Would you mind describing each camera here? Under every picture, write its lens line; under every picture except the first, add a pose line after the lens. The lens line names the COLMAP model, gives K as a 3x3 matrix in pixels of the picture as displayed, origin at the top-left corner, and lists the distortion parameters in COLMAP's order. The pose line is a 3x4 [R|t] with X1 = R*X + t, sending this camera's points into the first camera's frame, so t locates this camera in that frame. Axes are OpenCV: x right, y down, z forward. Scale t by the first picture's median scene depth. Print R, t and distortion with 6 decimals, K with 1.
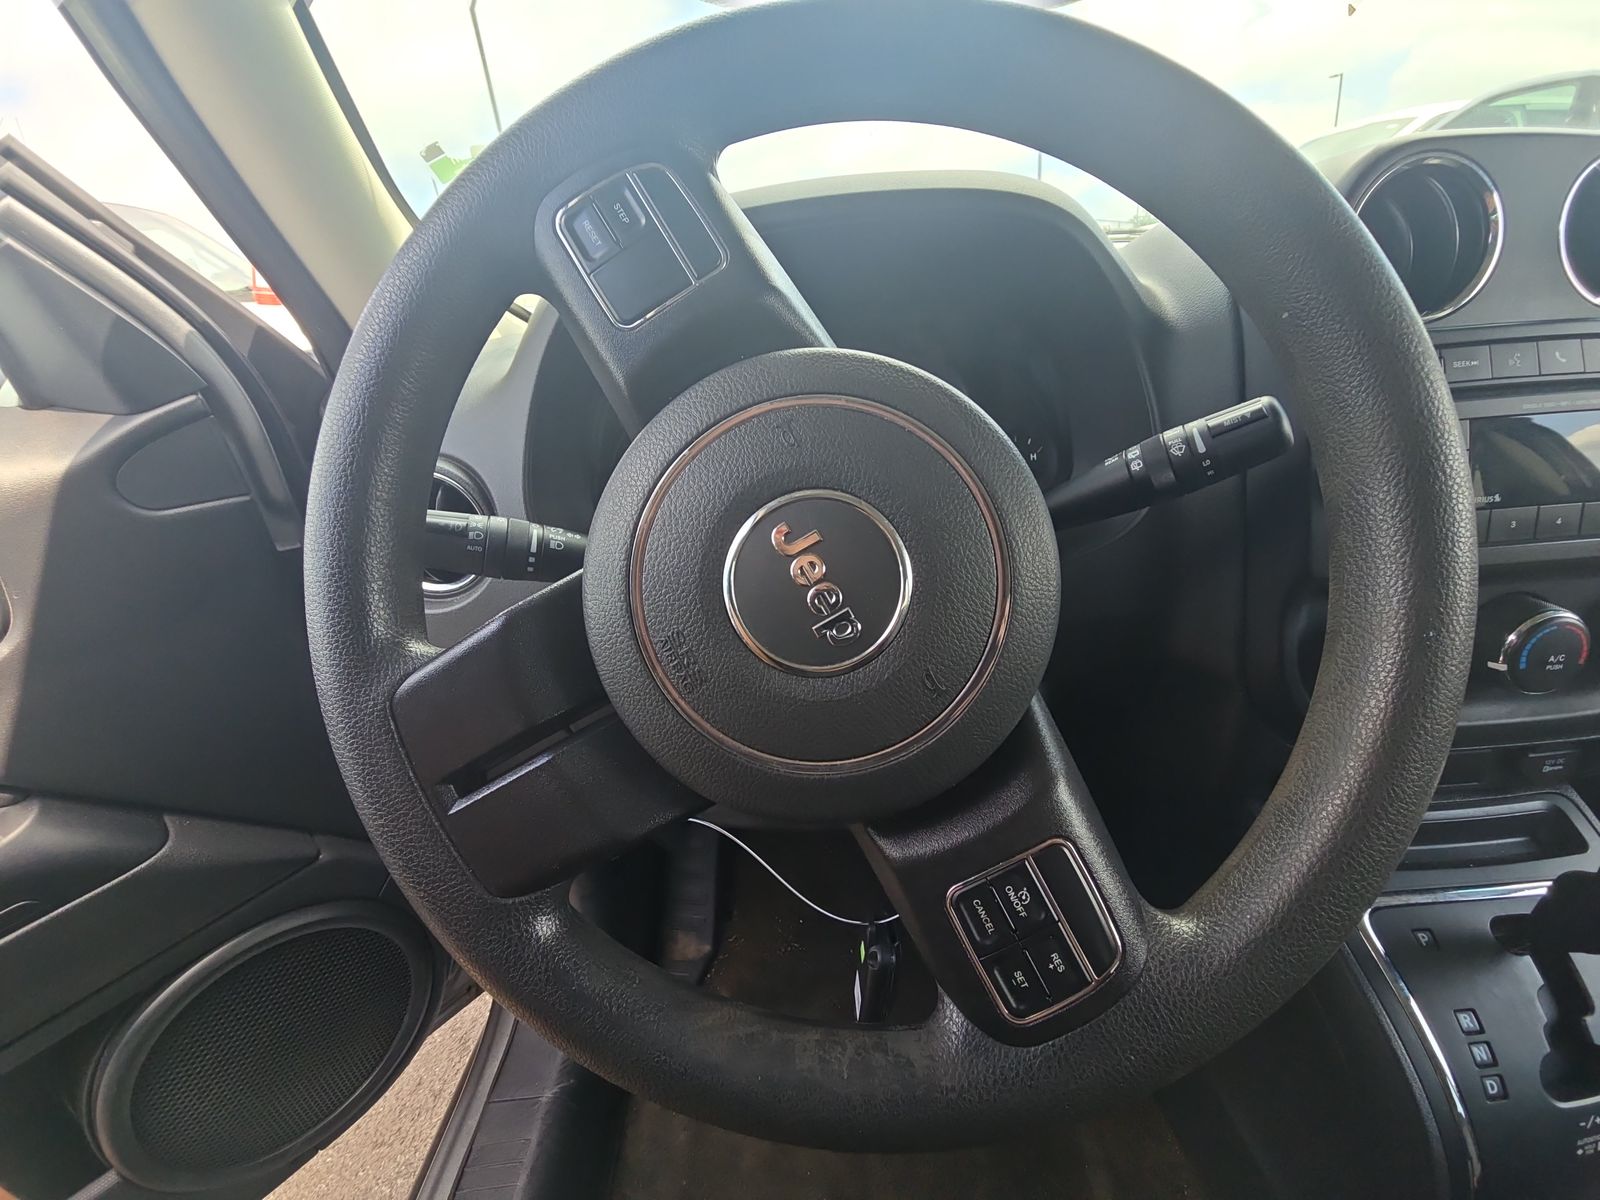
lens RADIAL K [[643.6, 0, 800.2], [0, 643.6, 598.8], [0, 0, 1]] dist [-0.002216, -0.000812]
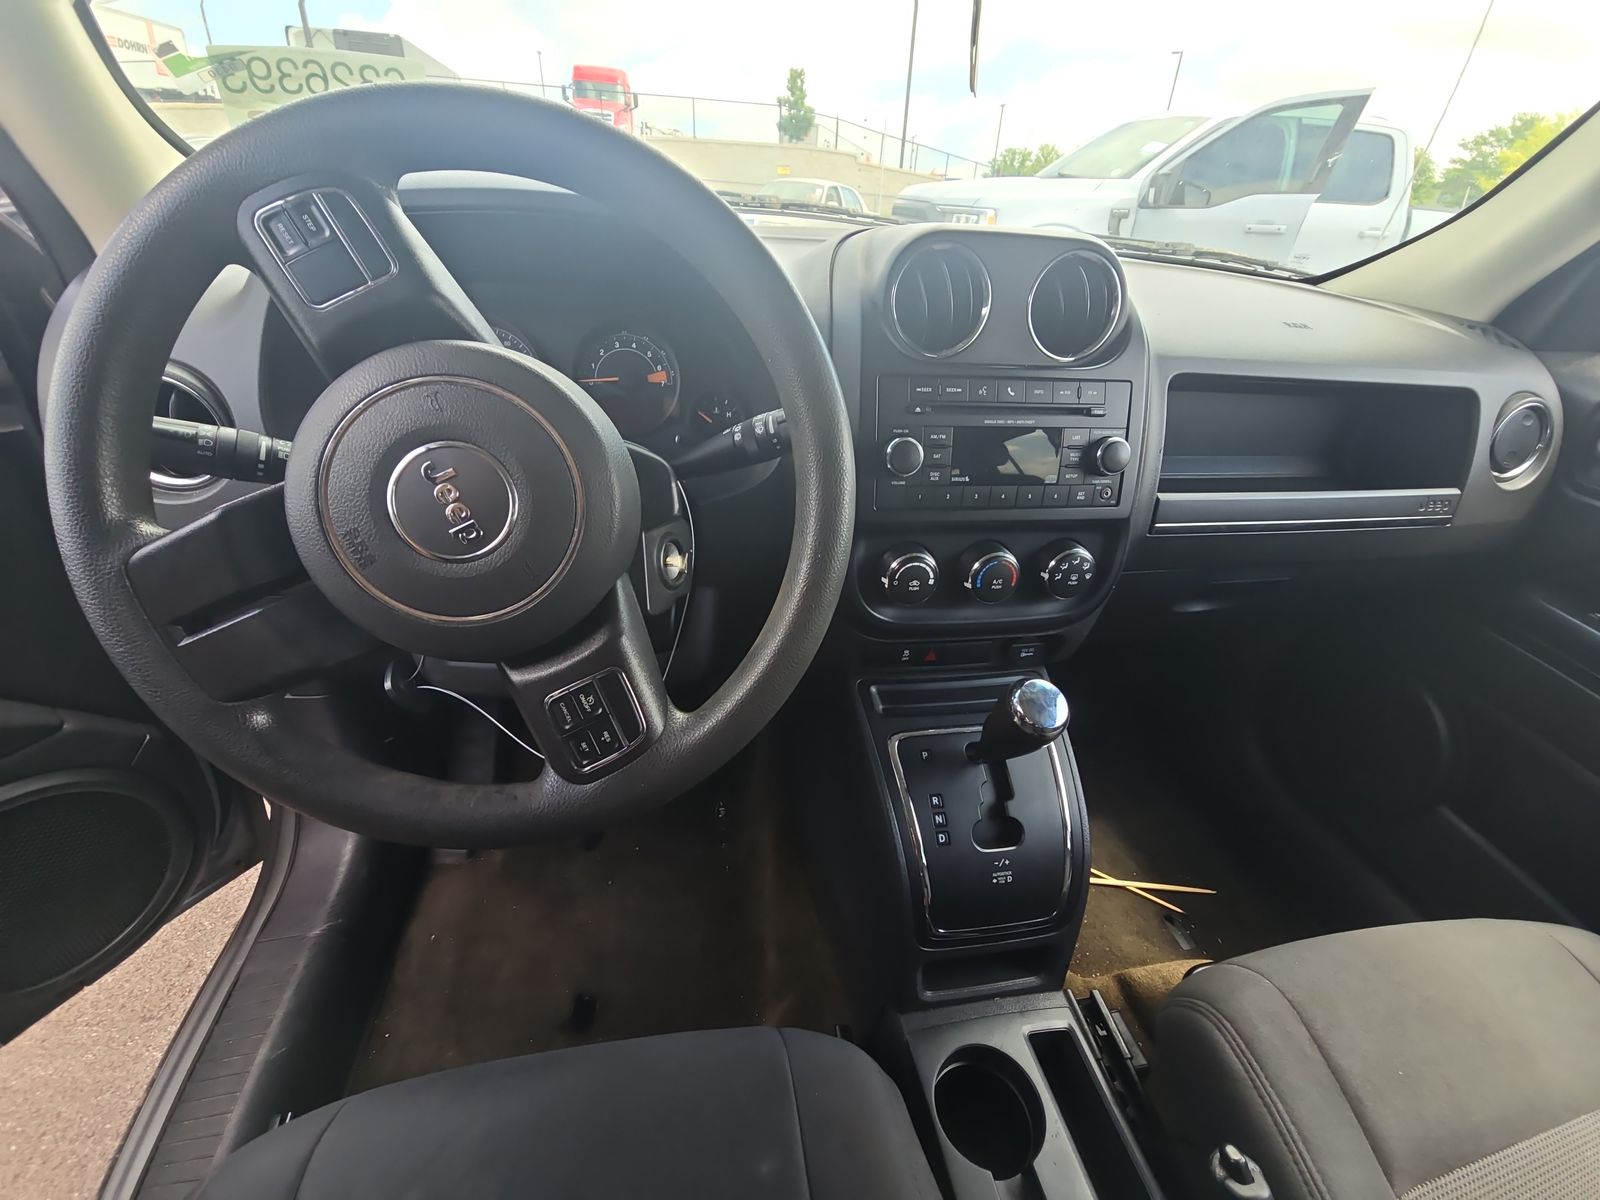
lens RADIAL K [[643.6, 0, 798.6], [0, 643.6, 599.6], [0, 0, 1]] dist [-0.002216, -0.000812]
pose [[0.971460, 0.037918, 0.234152, 0.439805], [-0.066243, 0.991234, 0.114314, -0.022679], [-0.227764, -0.126562, 0.965456, -0.657257]]
